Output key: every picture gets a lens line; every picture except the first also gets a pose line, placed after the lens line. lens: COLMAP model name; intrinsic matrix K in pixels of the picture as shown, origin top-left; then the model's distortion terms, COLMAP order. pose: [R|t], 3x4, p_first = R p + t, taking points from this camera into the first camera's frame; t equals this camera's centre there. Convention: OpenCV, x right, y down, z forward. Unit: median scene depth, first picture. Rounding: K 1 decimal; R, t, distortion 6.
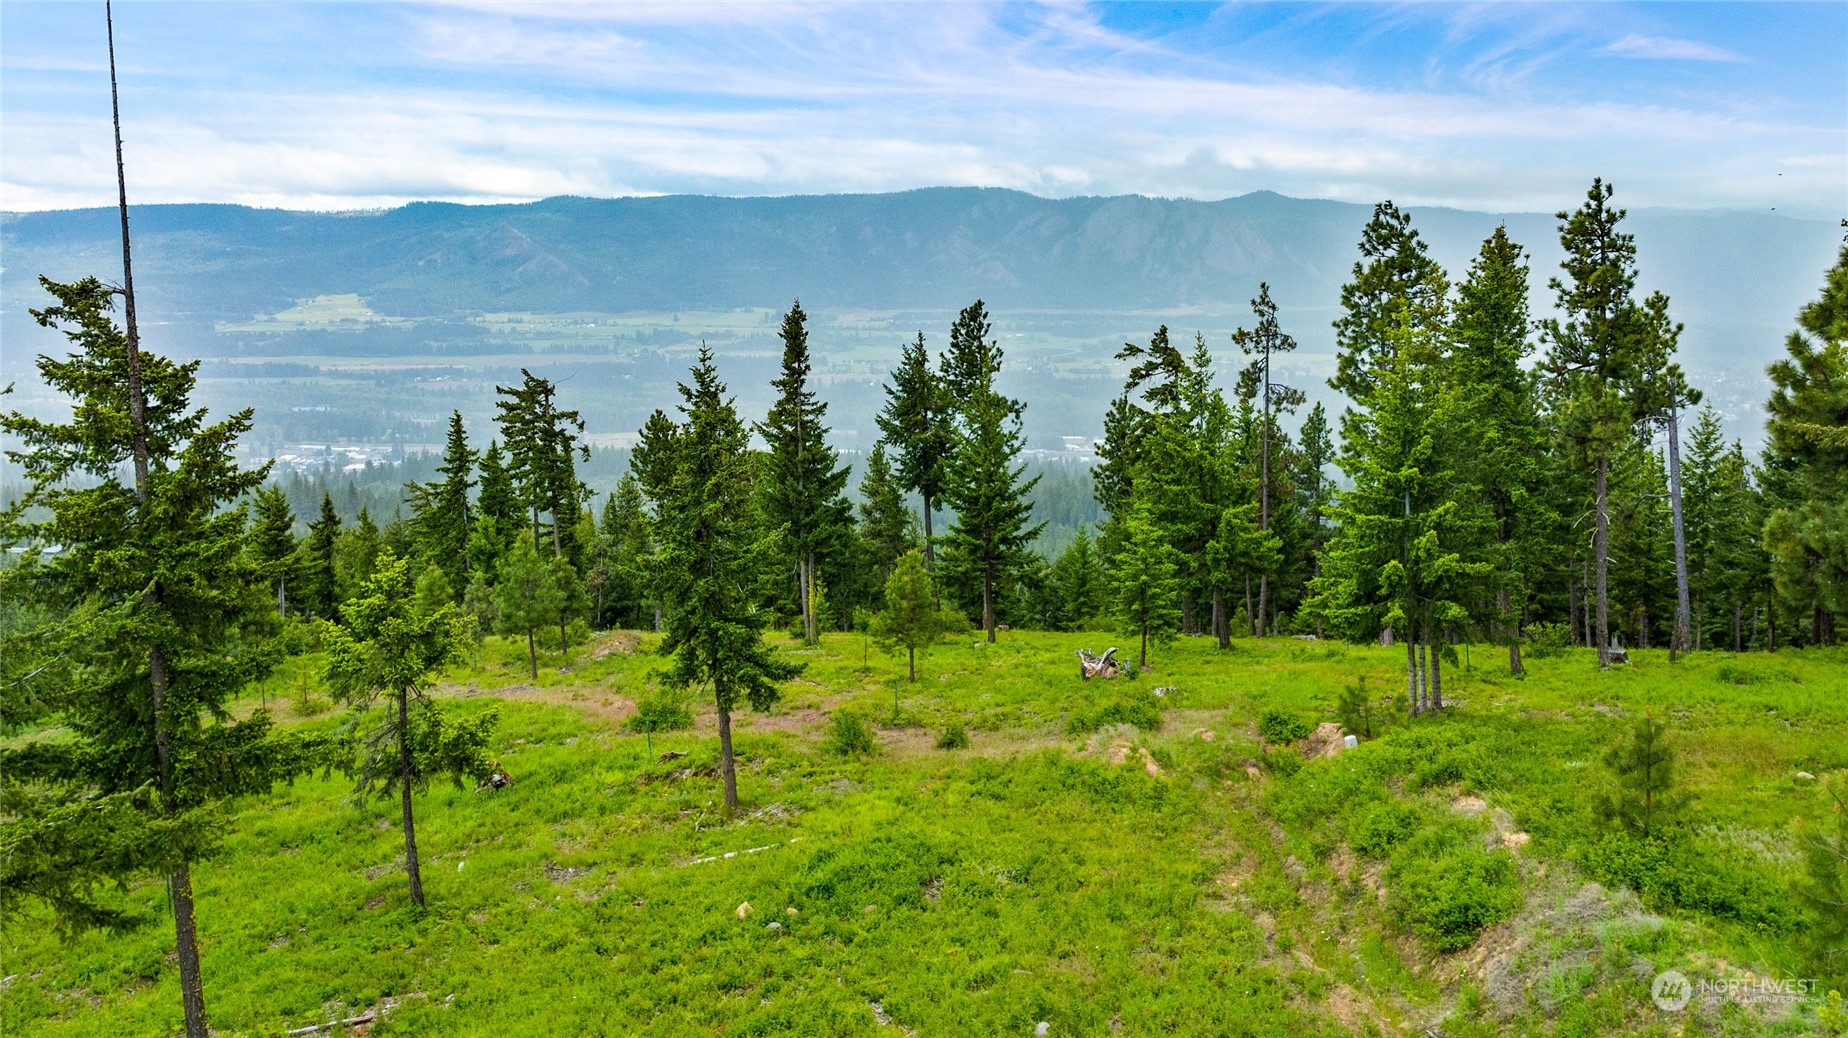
lens RADIAL K [[1555.3, 0, 922.9], [0, 1555.3, 415.2], [0, 0, 1]] dist [0.007295, -0.126448]
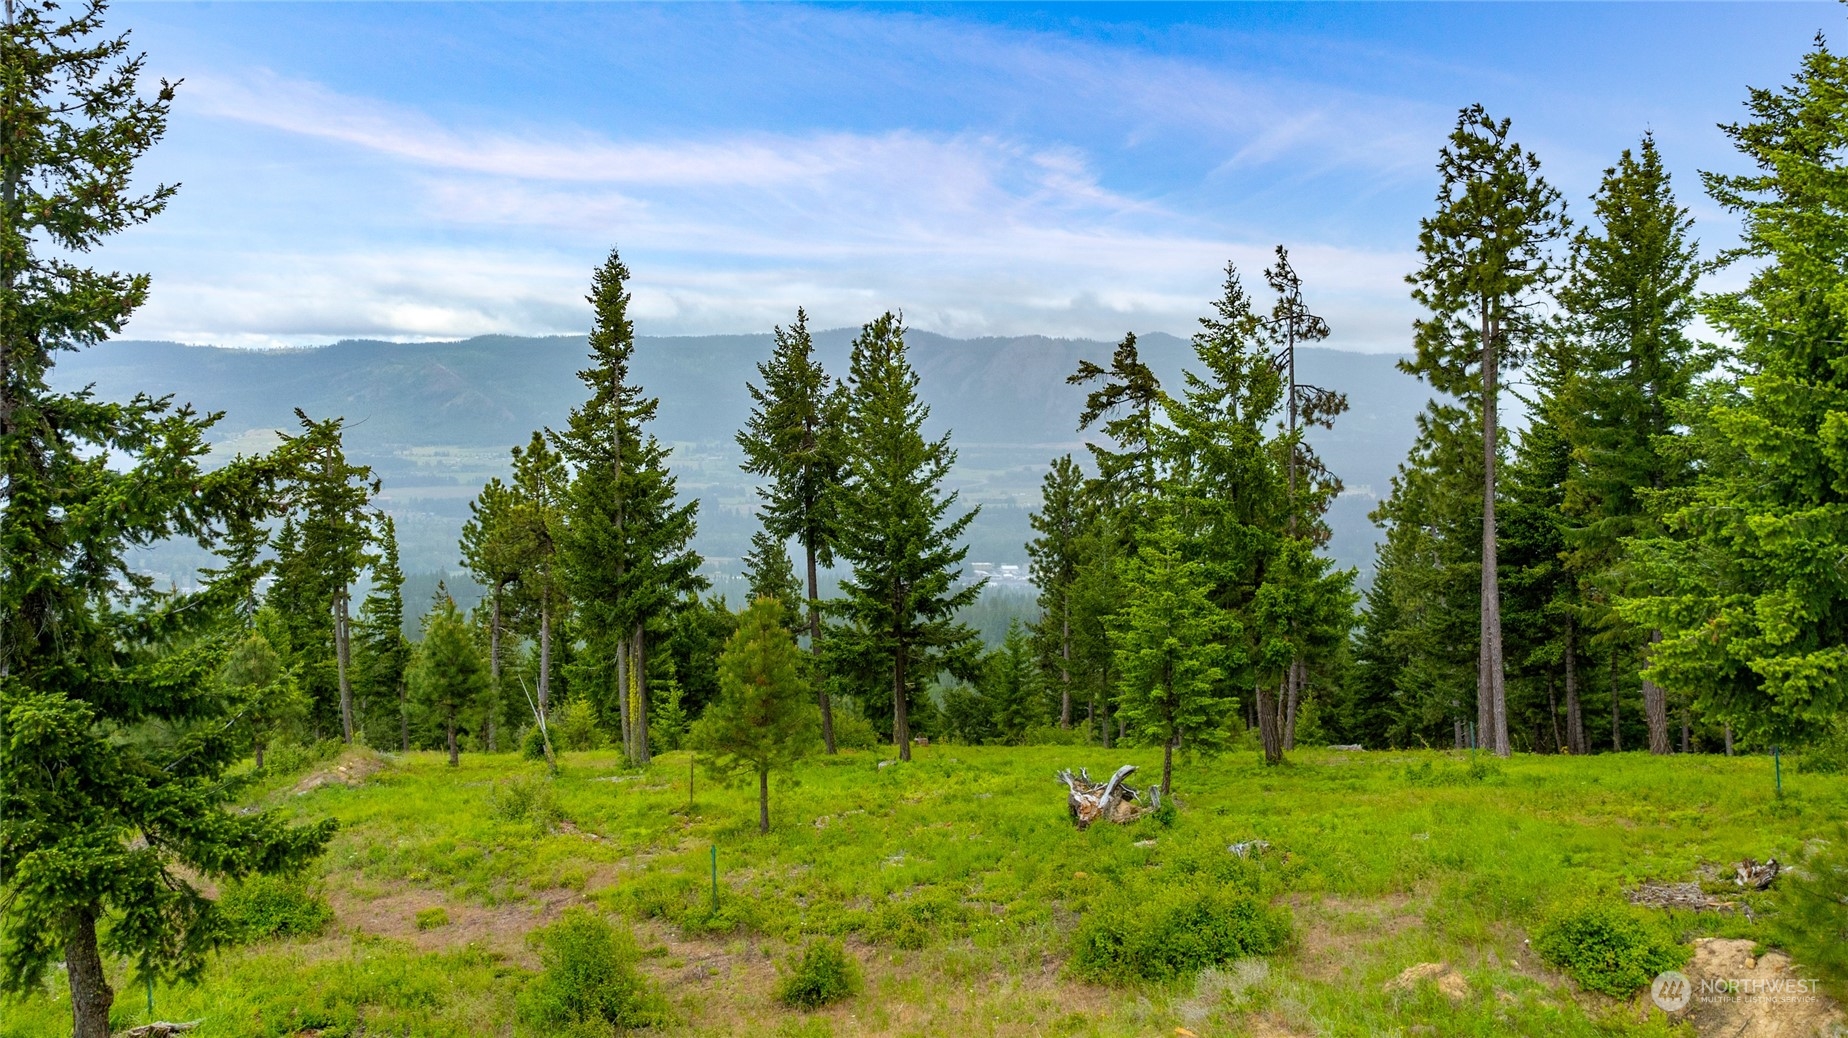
lens RADIAL K [[1470.5, 0, 925.6], [0, 1470.5, 426.1], [0, 0, 1]] dist [-0.016934, -0.005920]
pose [[0.998248, 0.000595, 0.059160, 0.015524], [0.004250, 0.996645, -0.081740, 0.054283], [-0.059010, 0.081849, 0.994896, 0.359903]]
